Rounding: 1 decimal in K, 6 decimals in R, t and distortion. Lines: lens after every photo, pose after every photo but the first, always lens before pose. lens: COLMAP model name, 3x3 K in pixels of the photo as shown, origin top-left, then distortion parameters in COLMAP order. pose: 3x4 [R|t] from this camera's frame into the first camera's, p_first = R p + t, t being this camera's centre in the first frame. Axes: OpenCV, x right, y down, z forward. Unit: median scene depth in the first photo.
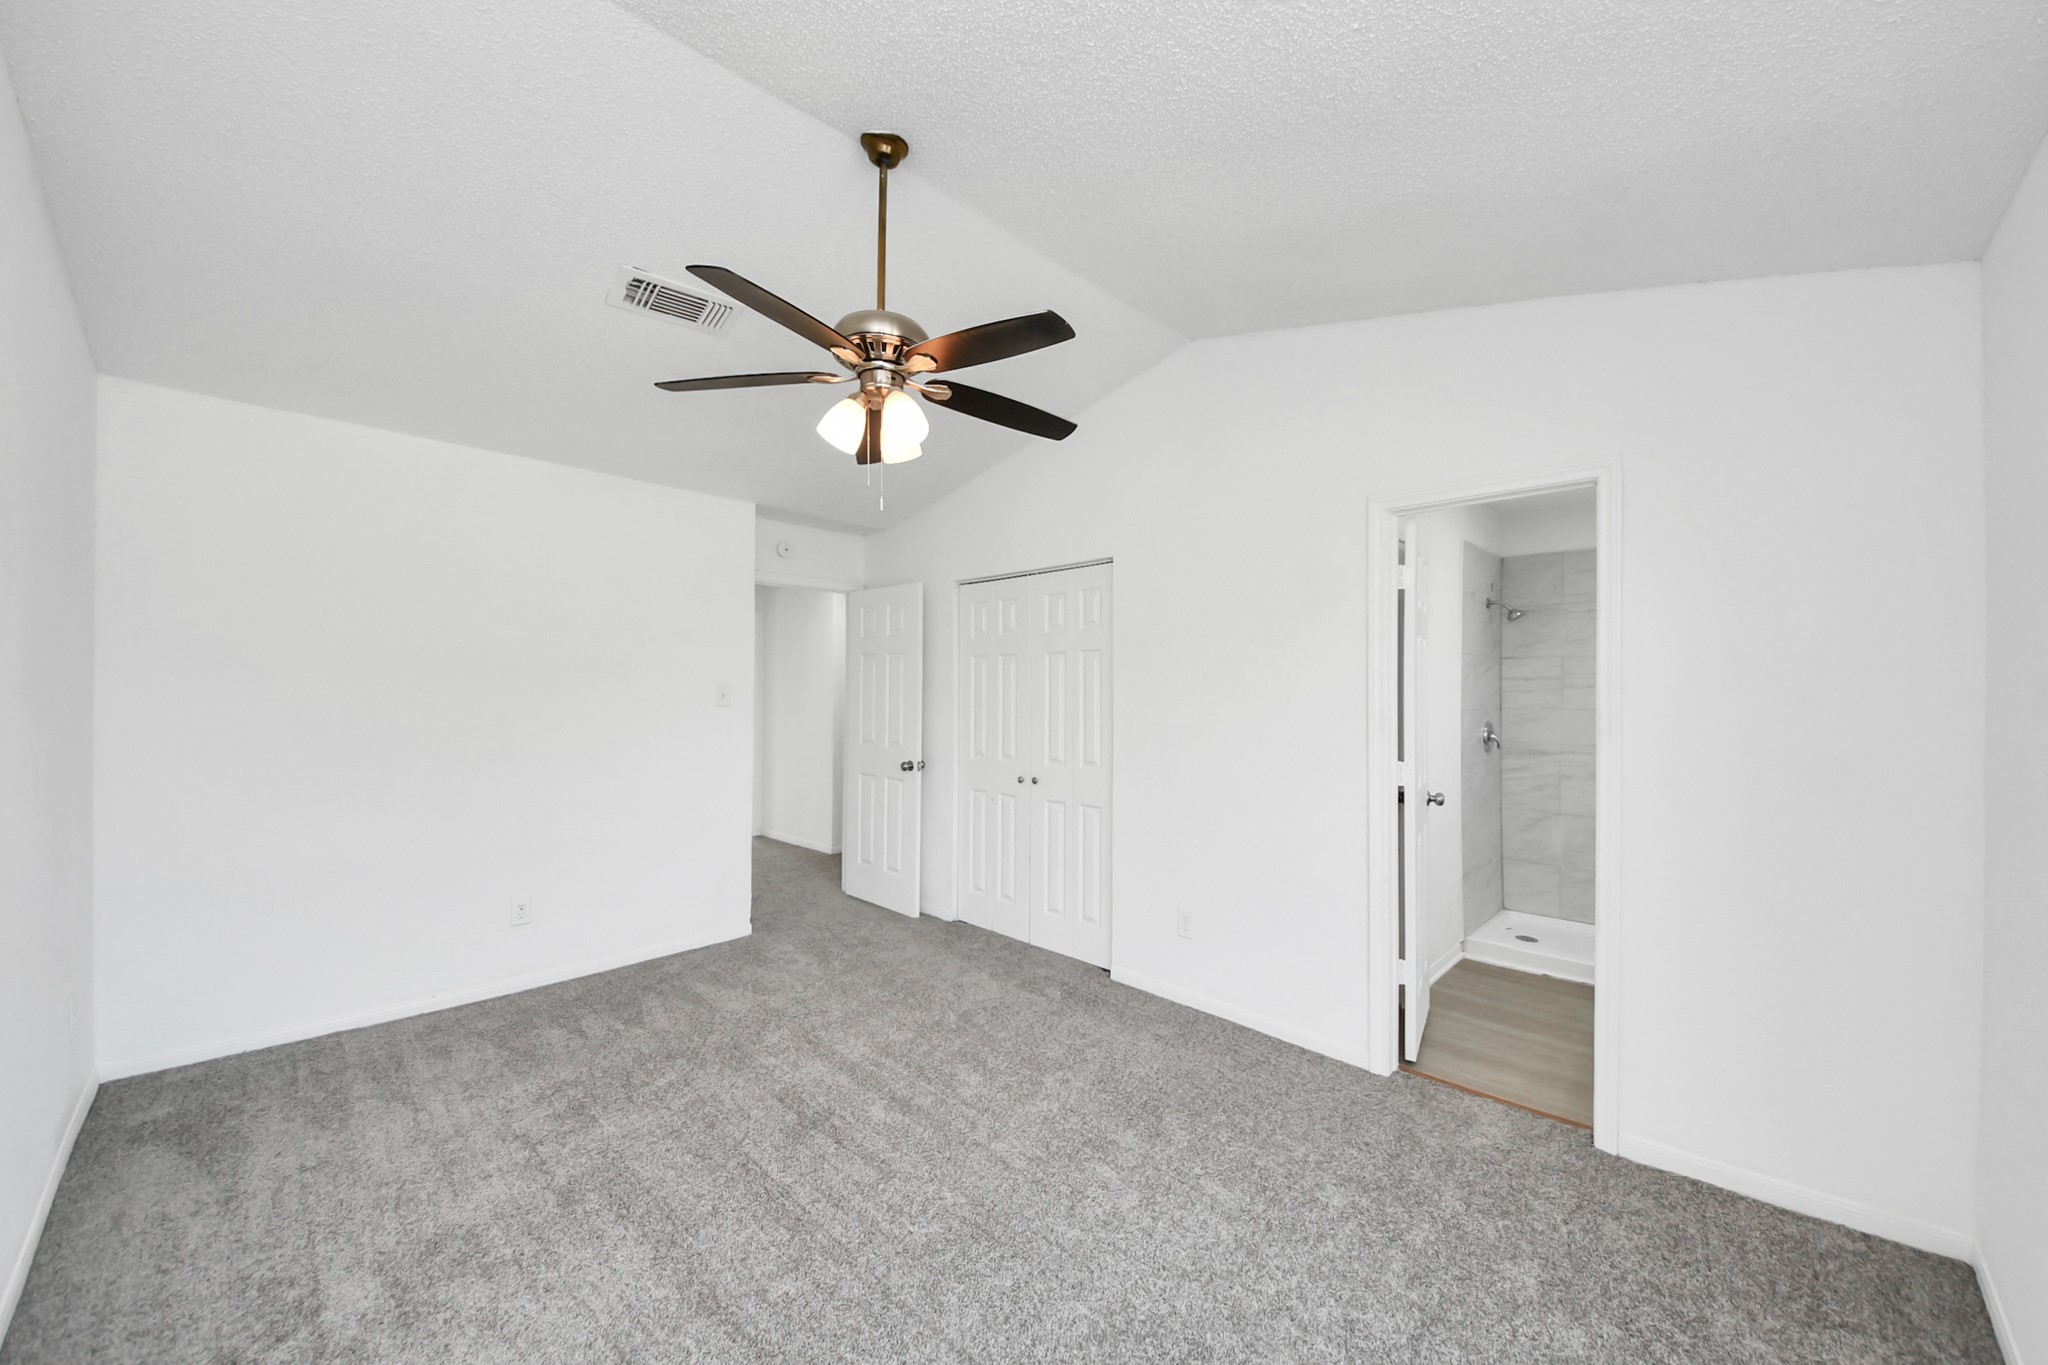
lens RADIAL K [[732.2, 0, 1033.8], [0, 732.2, 687.2], [0, 0, 1]] dist [0.017367, -0.015244]
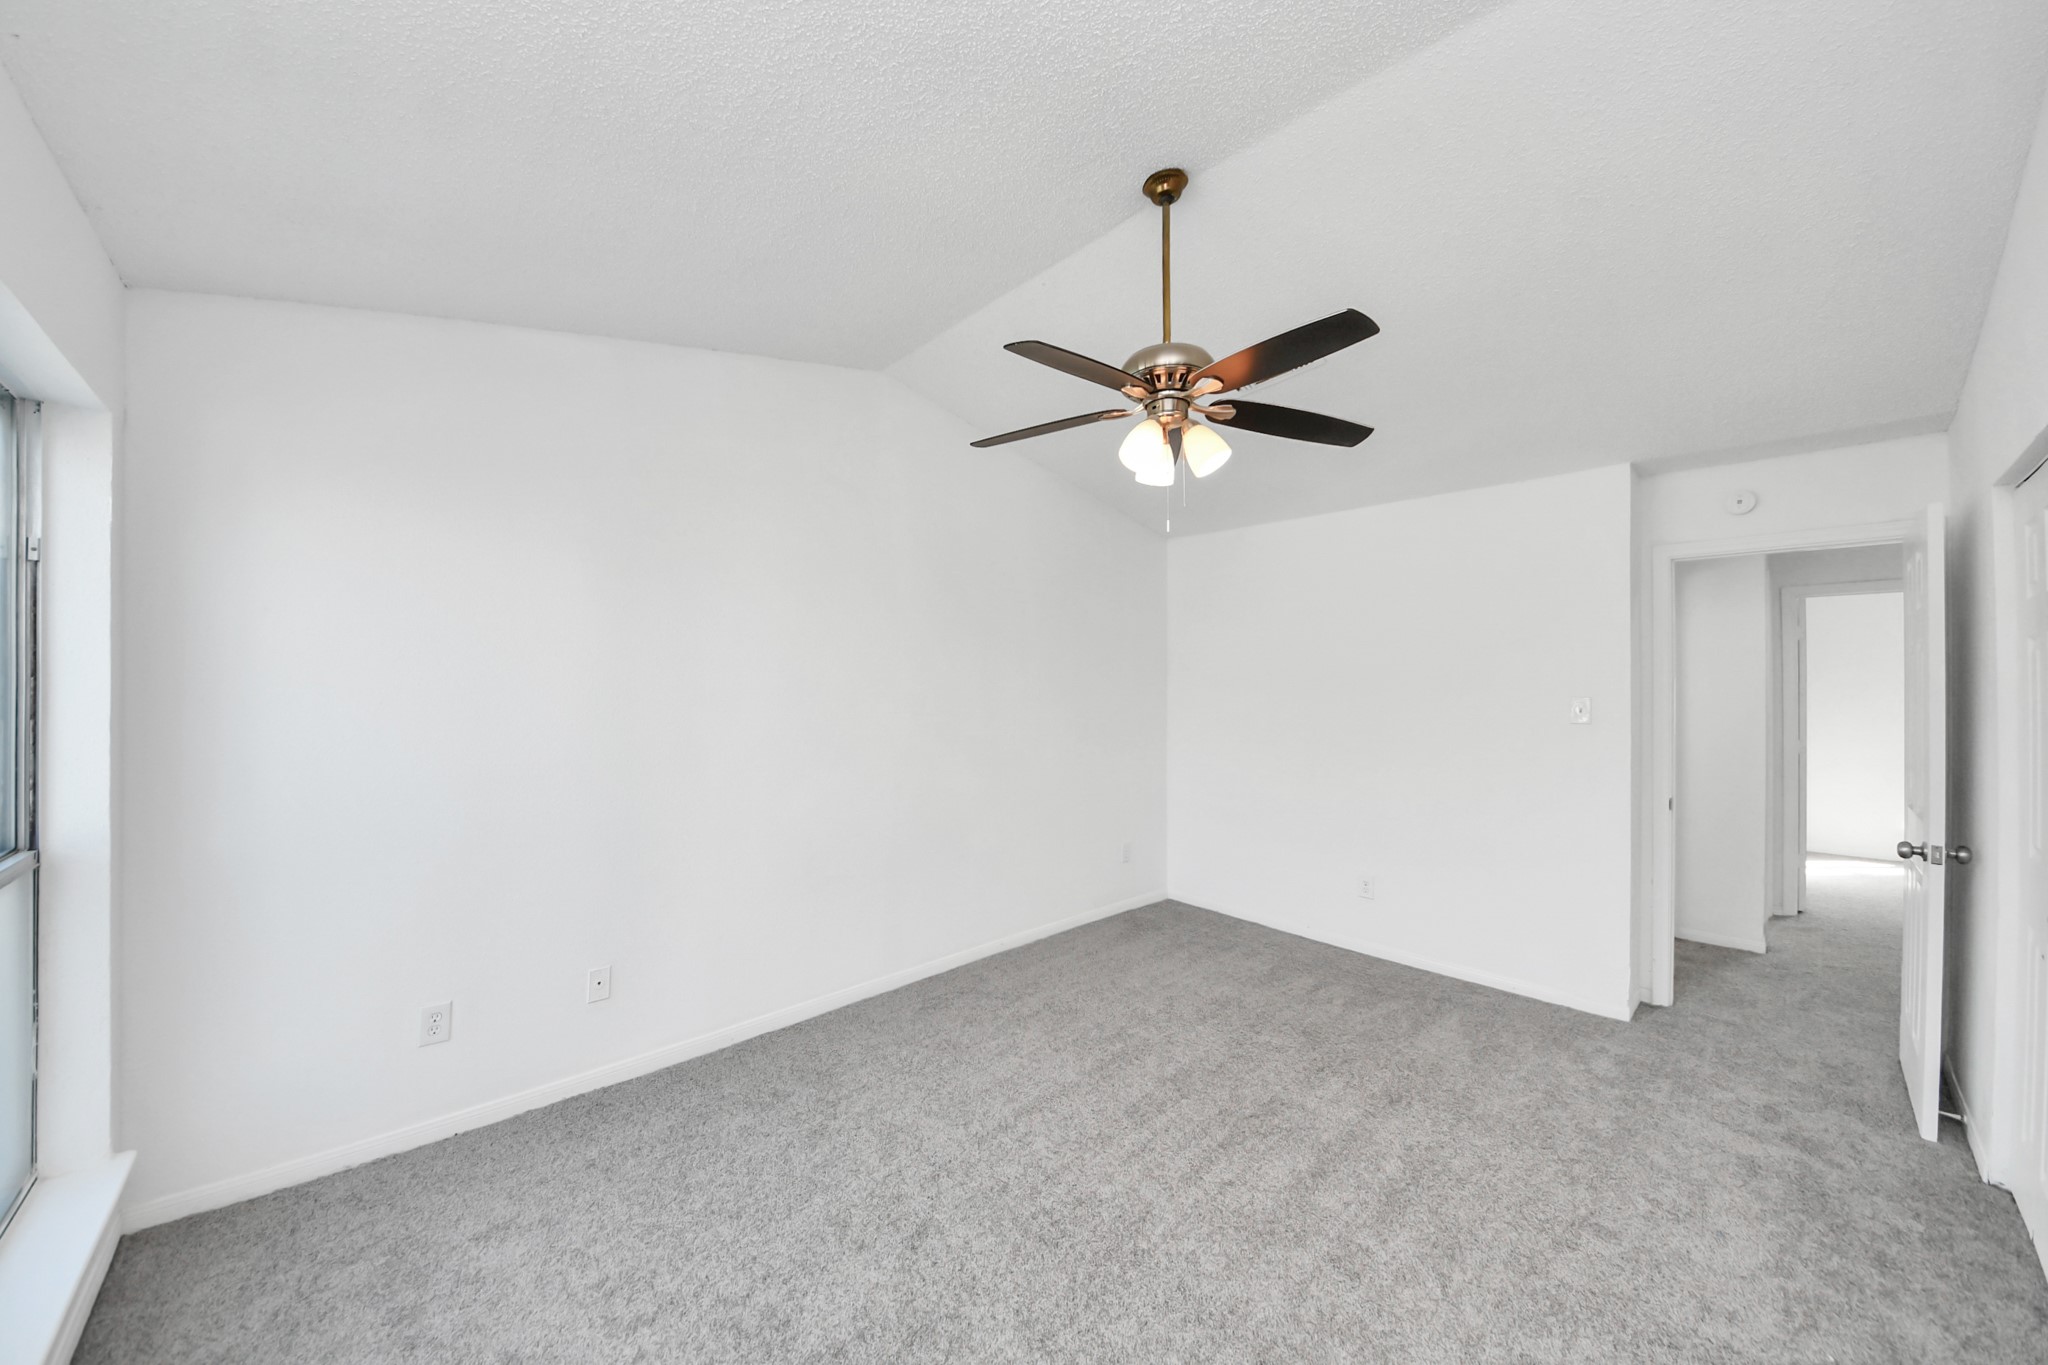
lens RADIAL K [[712.8, 0, 1018.4], [0, 712.8, 694.6], [0, 0, 1]] dist [0.000687, -0.009314]
pose [[-0.020074, 0.011497, -0.999732, 0.795458], [-0.013522, 0.999839, 0.011770, -0.019312], [0.999707, 0.013754, -0.019915, 0.796384]]
